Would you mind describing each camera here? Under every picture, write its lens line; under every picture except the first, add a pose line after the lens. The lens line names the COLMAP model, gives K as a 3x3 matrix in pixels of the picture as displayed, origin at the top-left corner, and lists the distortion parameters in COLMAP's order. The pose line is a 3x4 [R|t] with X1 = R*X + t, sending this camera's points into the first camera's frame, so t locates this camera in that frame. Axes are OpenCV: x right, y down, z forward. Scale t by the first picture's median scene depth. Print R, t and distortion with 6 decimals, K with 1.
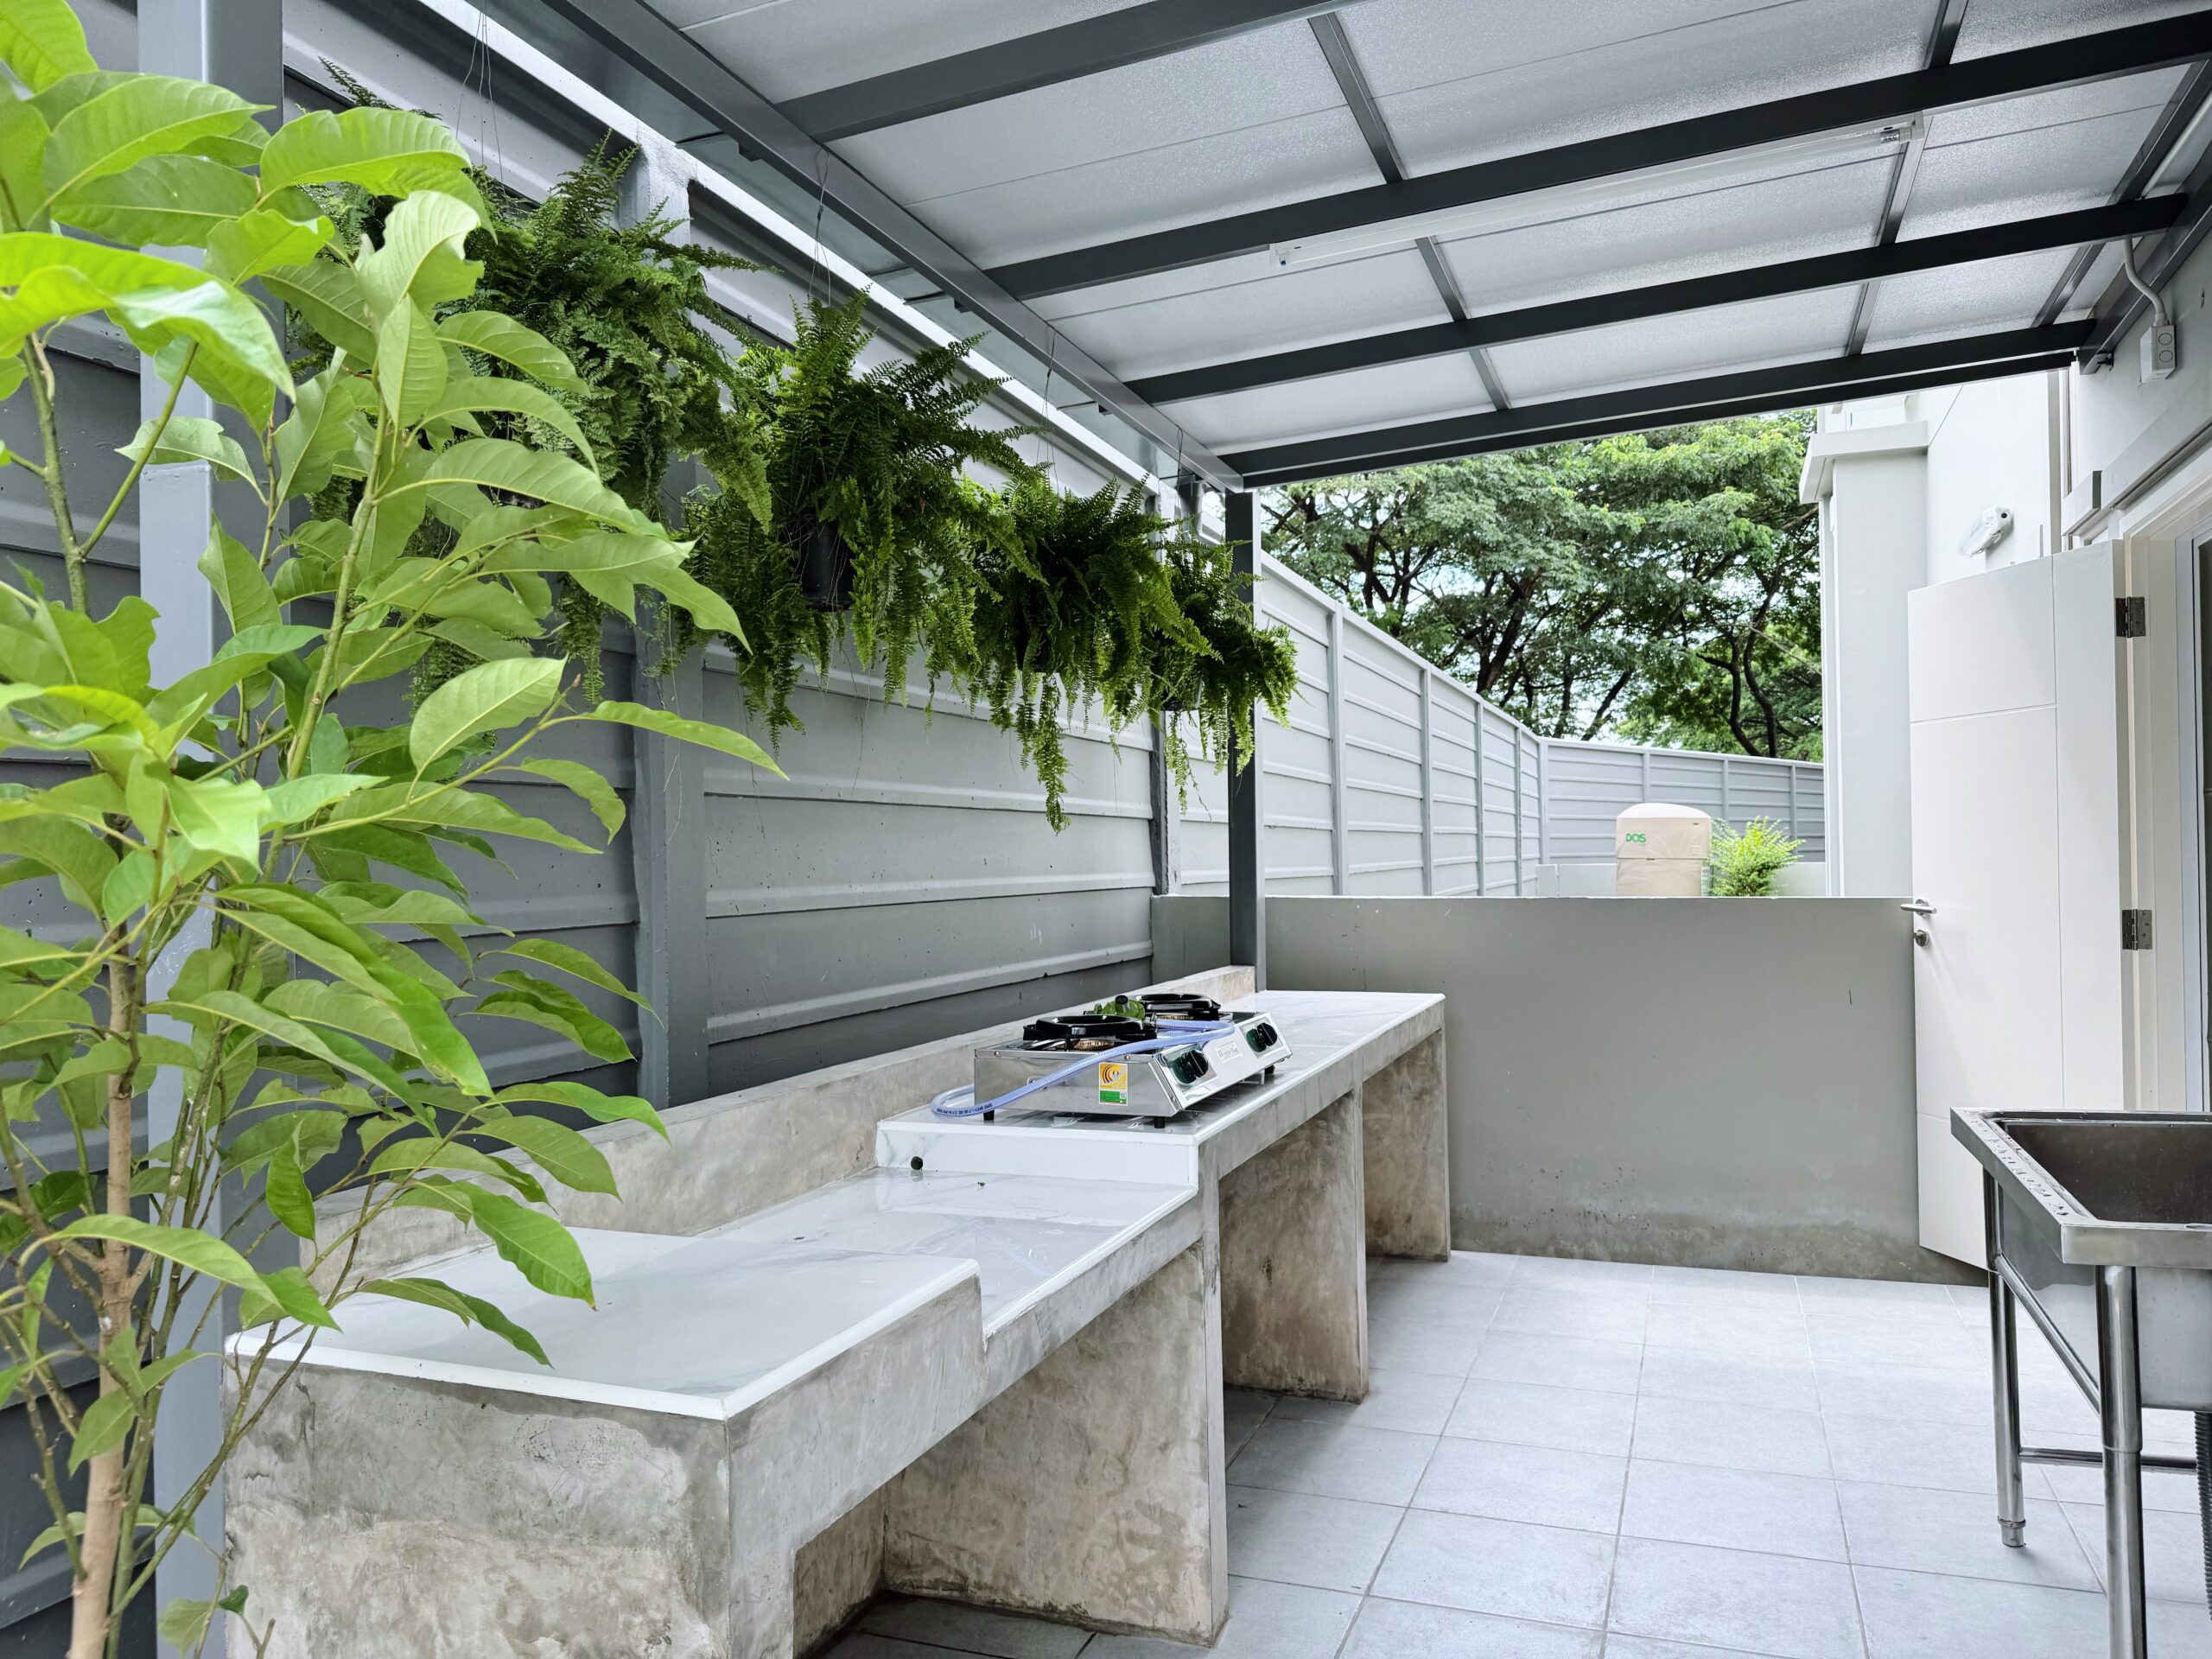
lens RADIAL K [[1521.9, 0, 1102.7], [0, 1521.9, 838.4], [0, 0, 1]] dist [0.024369, -0.051517]
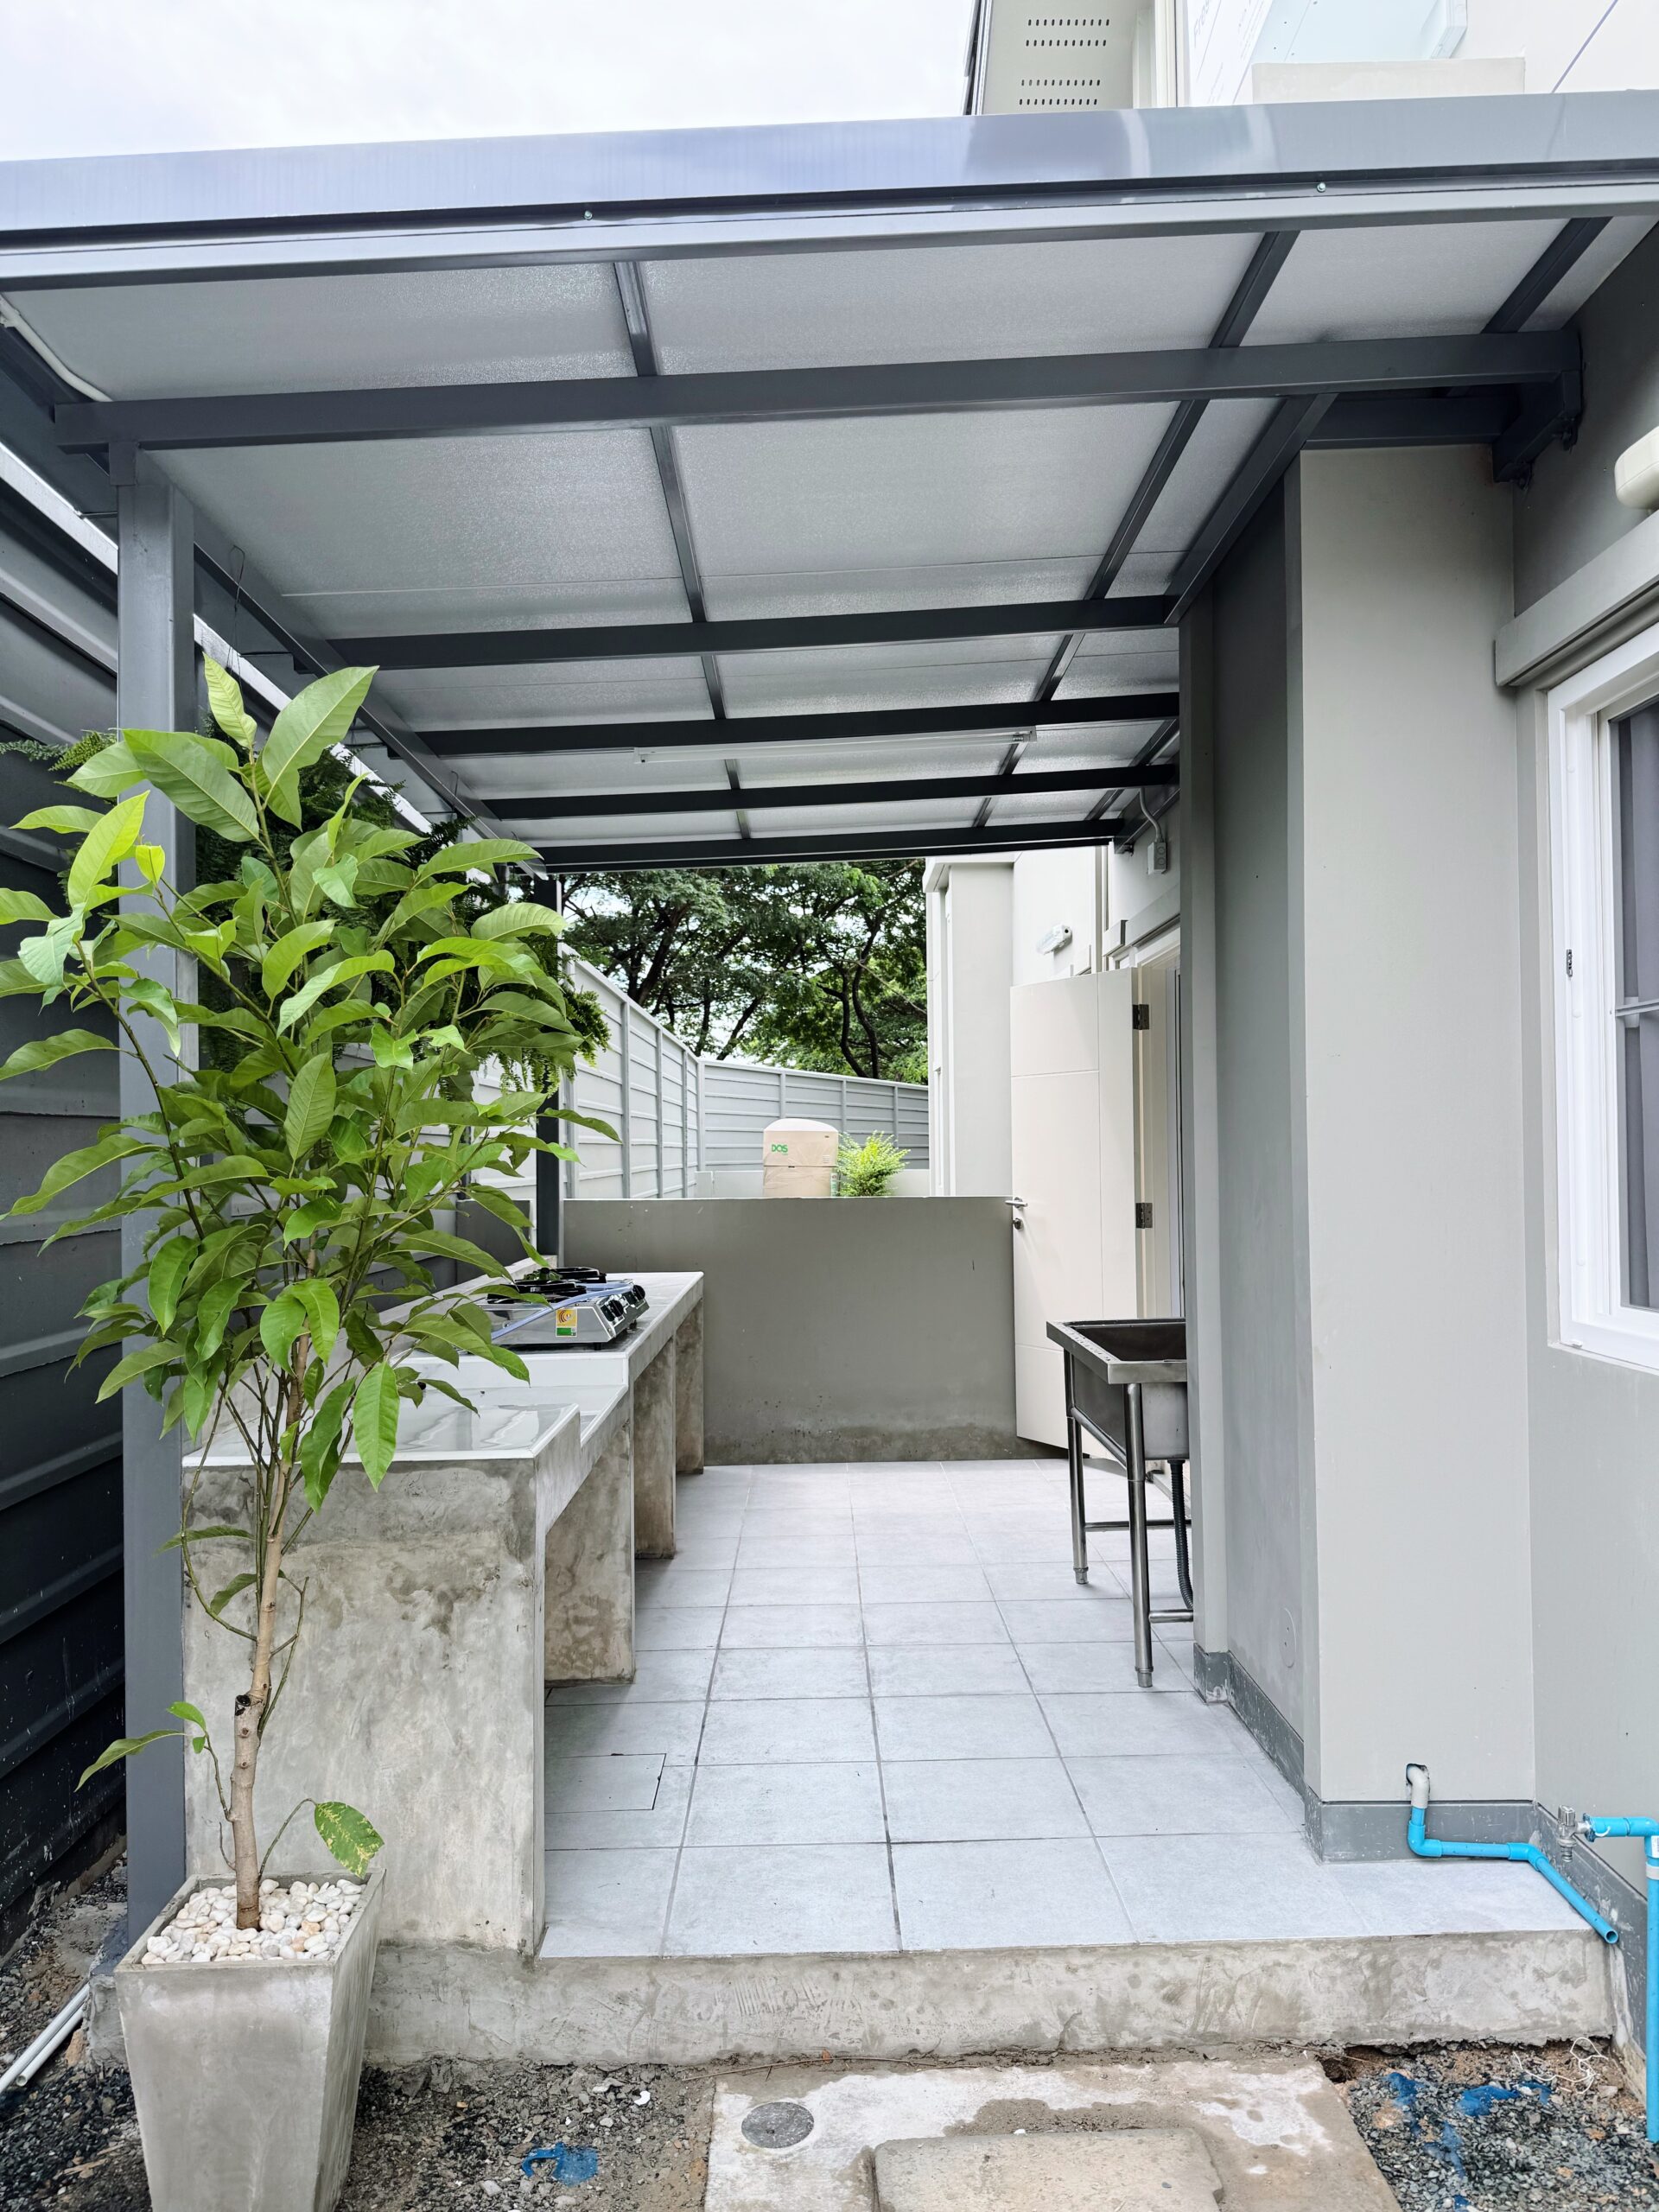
lens RADIAL K [[1521.9, 0, 829.5], [0, 1521.9, 1106.0], [0, 0, 1]] dist [0.024369, -0.051517]
pose [[0.924762, 0.016927, 0.380170, -0.200872], [-0.007513, 0.999628, -0.026234, -0.008167], [-0.380473, 0.021404, 0.924544, -0.303304]]
